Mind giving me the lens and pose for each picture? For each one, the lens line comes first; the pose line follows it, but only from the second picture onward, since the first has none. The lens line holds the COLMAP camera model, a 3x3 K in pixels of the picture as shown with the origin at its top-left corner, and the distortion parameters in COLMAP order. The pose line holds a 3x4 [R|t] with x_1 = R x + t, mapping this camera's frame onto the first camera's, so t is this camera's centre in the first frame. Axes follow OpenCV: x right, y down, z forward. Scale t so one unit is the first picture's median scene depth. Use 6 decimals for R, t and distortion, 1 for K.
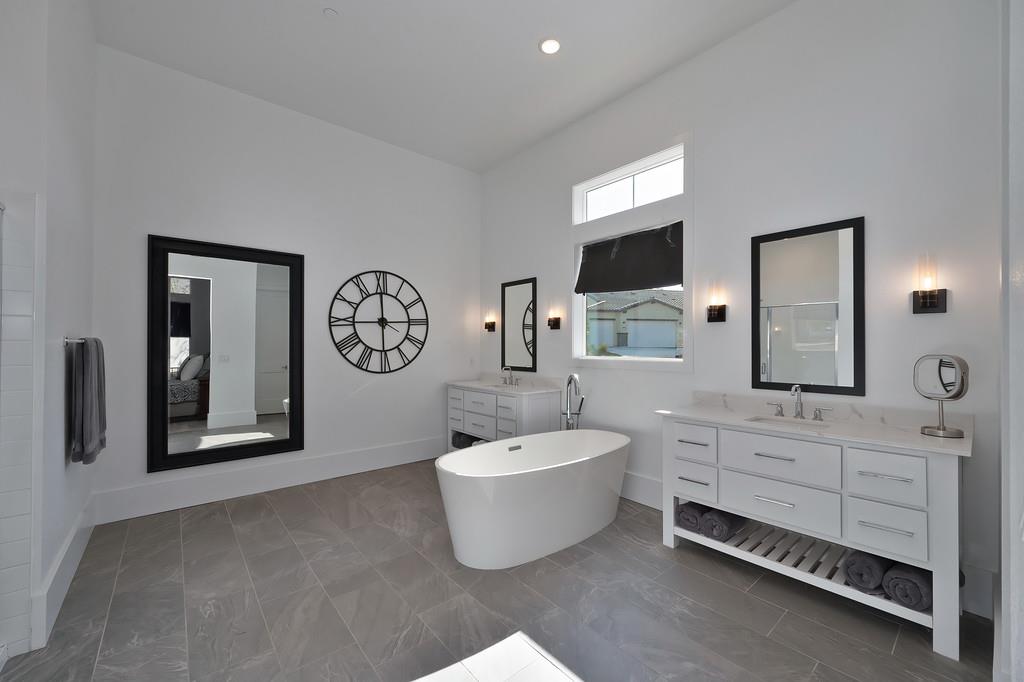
lens RADIAL K [[406.9, 0, 516.4], [0, 406.9, 346.1], [0, 0, 1]] dist [-0.002197, 0.000221]
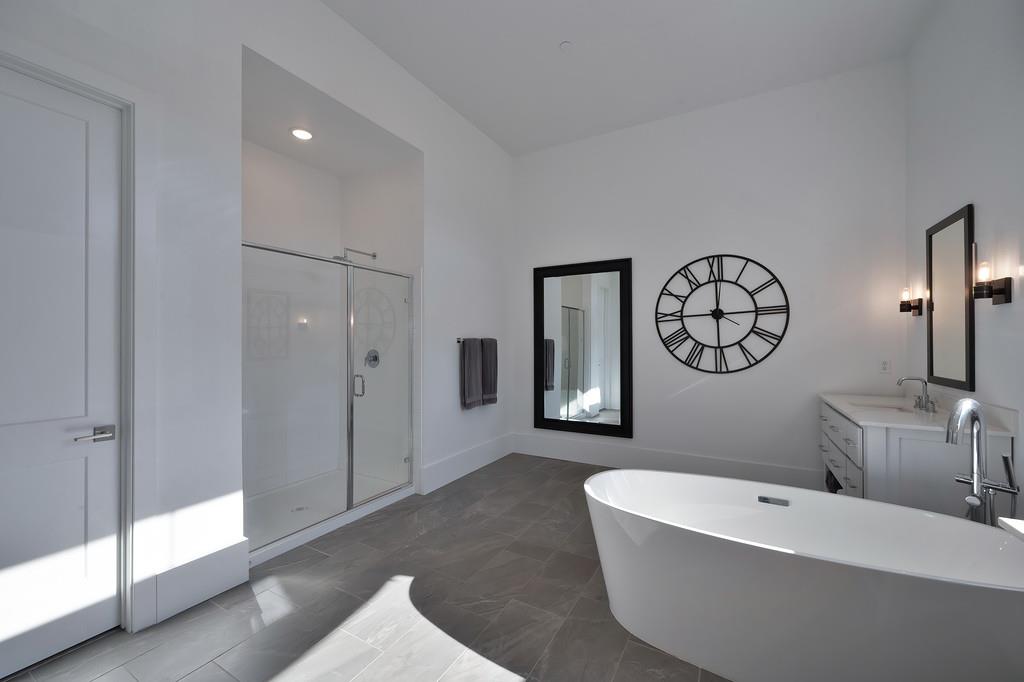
lens RADIAL K [[406.9, 0, 508.5], [0, 406.9, 341.8], [0, 0, 1]] dist [-0.002197, 0.000221]
pose [[0.334243, -0.006120, -0.942467, 0.358945], [0.002789, 0.999981, -0.005504, 0.003531], [0.942483, -0.000789, 0.334253, 0.312621]]
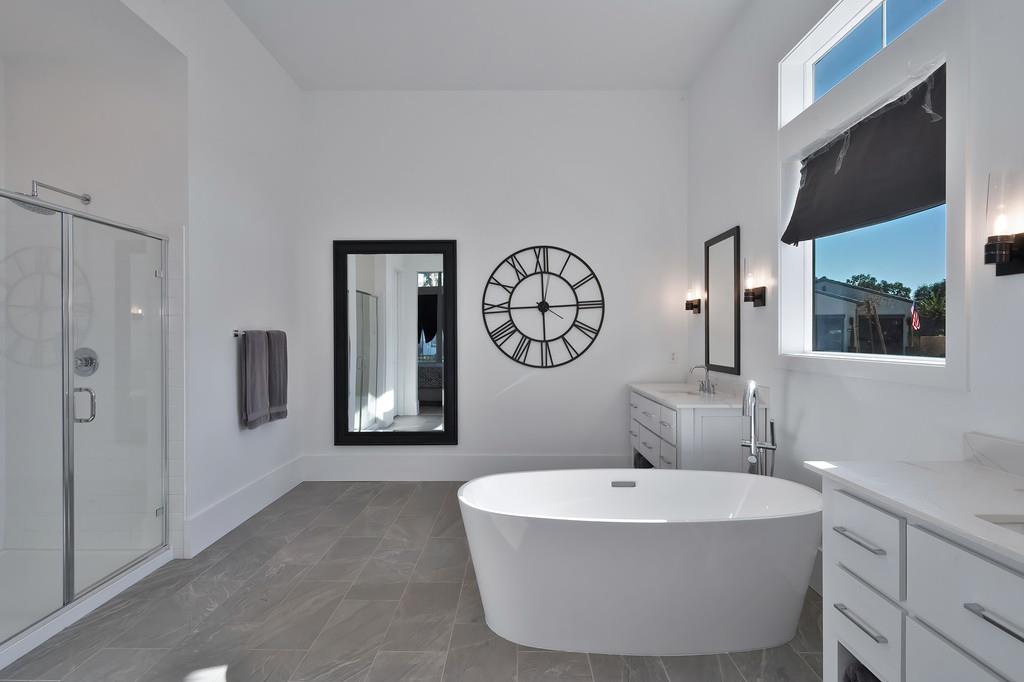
lens RADIAL K [[499.2, 0, 512.7], [0, 499.2, 338.5], [0, 0, 1]] dist [0.000432, -0.002275]
pose [[0.755257, -0.001166, -0.655428, 0.317339], [0.004625, 0.999983, 0.003550, 0.002305], [0.655413, -0.005712, 0.755249, 0.194312]]
